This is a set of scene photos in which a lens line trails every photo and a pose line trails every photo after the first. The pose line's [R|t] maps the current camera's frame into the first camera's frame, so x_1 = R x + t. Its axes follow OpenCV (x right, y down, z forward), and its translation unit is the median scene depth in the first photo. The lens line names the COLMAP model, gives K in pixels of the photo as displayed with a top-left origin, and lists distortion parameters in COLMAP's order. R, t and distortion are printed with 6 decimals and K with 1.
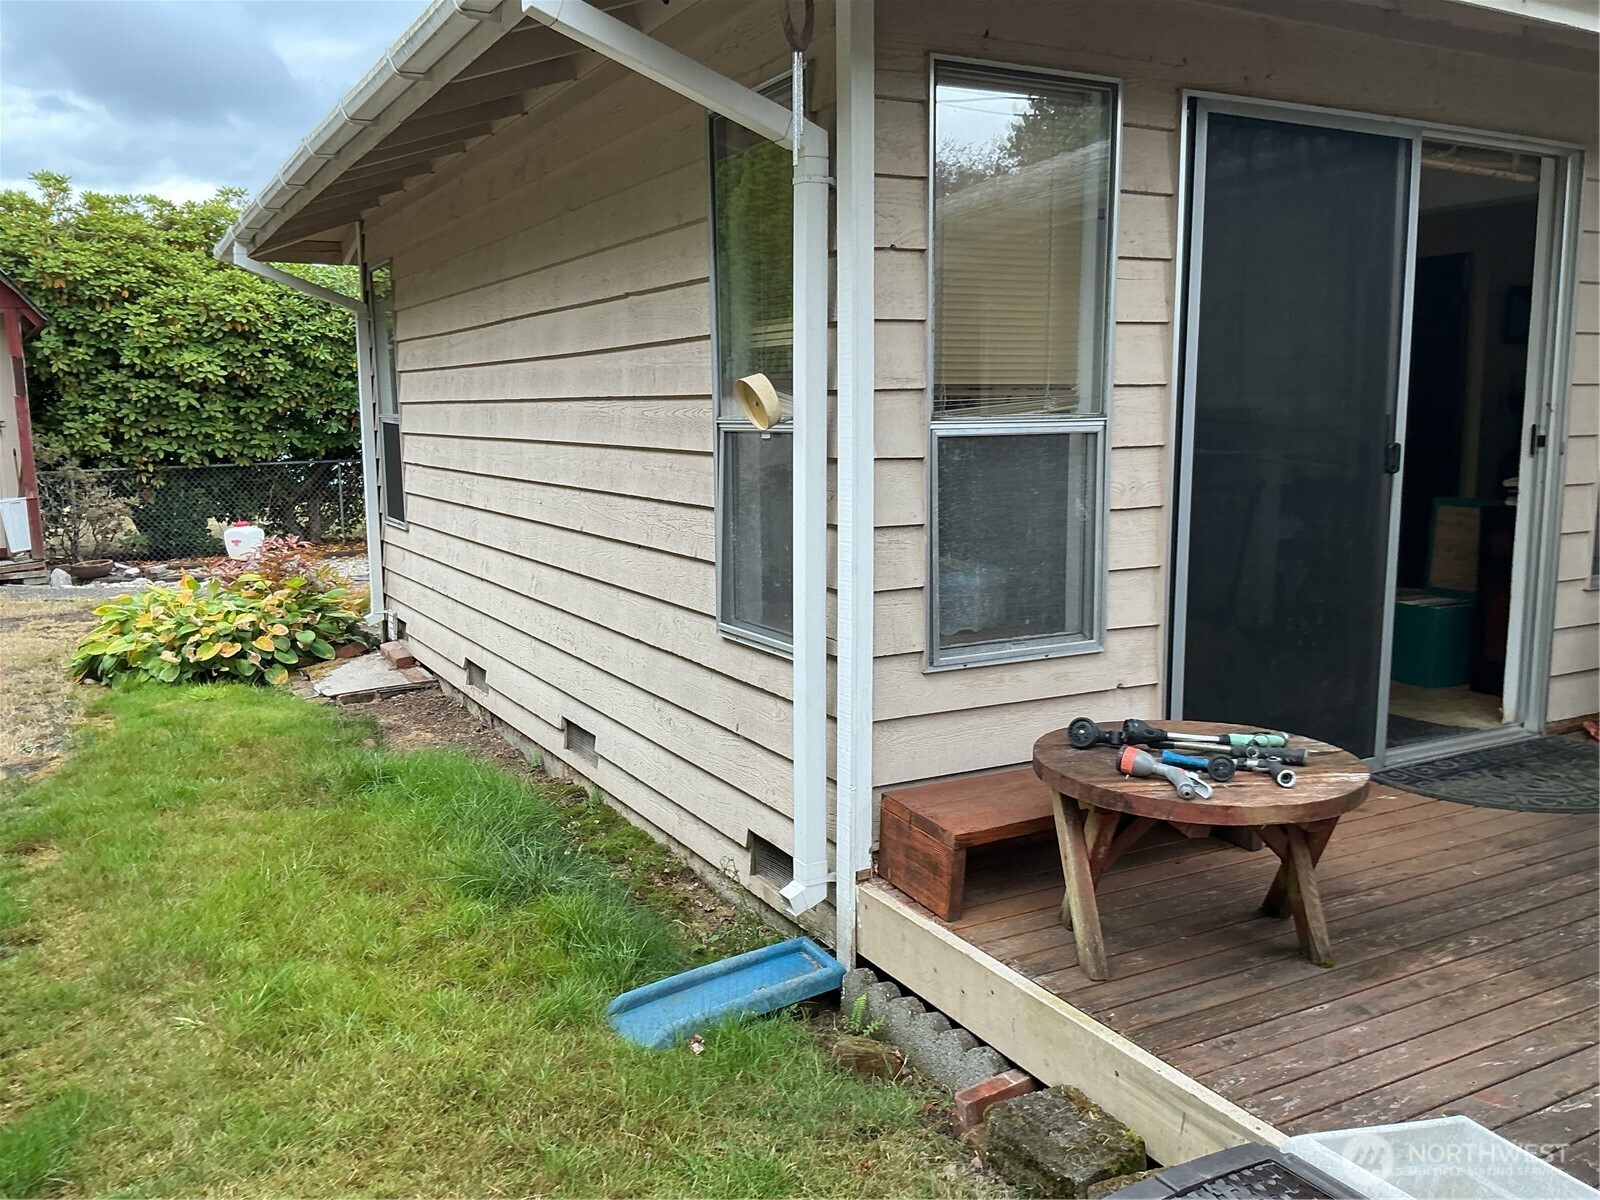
lens RADIAL K [[1330.6, 0, 800.0], [0, 1330.6, 600.0], [0, 0, 1]] dist [0.141672, -0.267547]
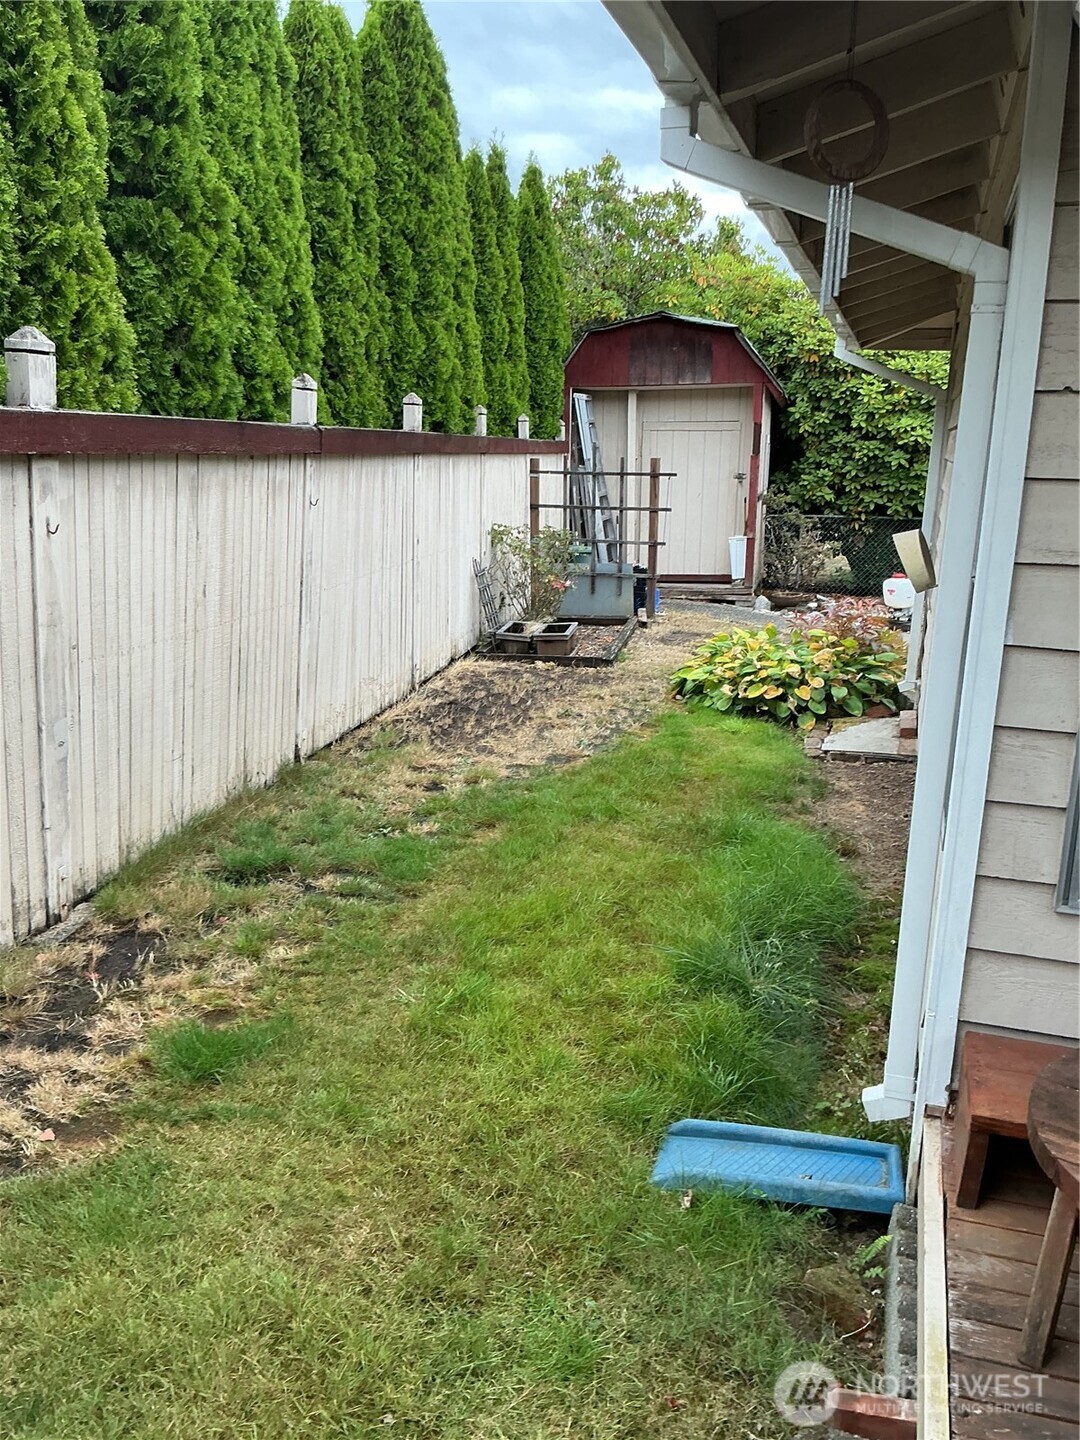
lens RADIAL K [[1197.5, 0, 536.3], [0, 1197.5, 712.8], [0, 0, 1]] dist [0.141672, -0.267547]
pose [[0.695359, 0.189044, -0.693352, 0.341688], [-0.138711, 0.981945, 0.128618, -0.107905], [0.705149, 0.006740, 0.709027, 0.230043]]
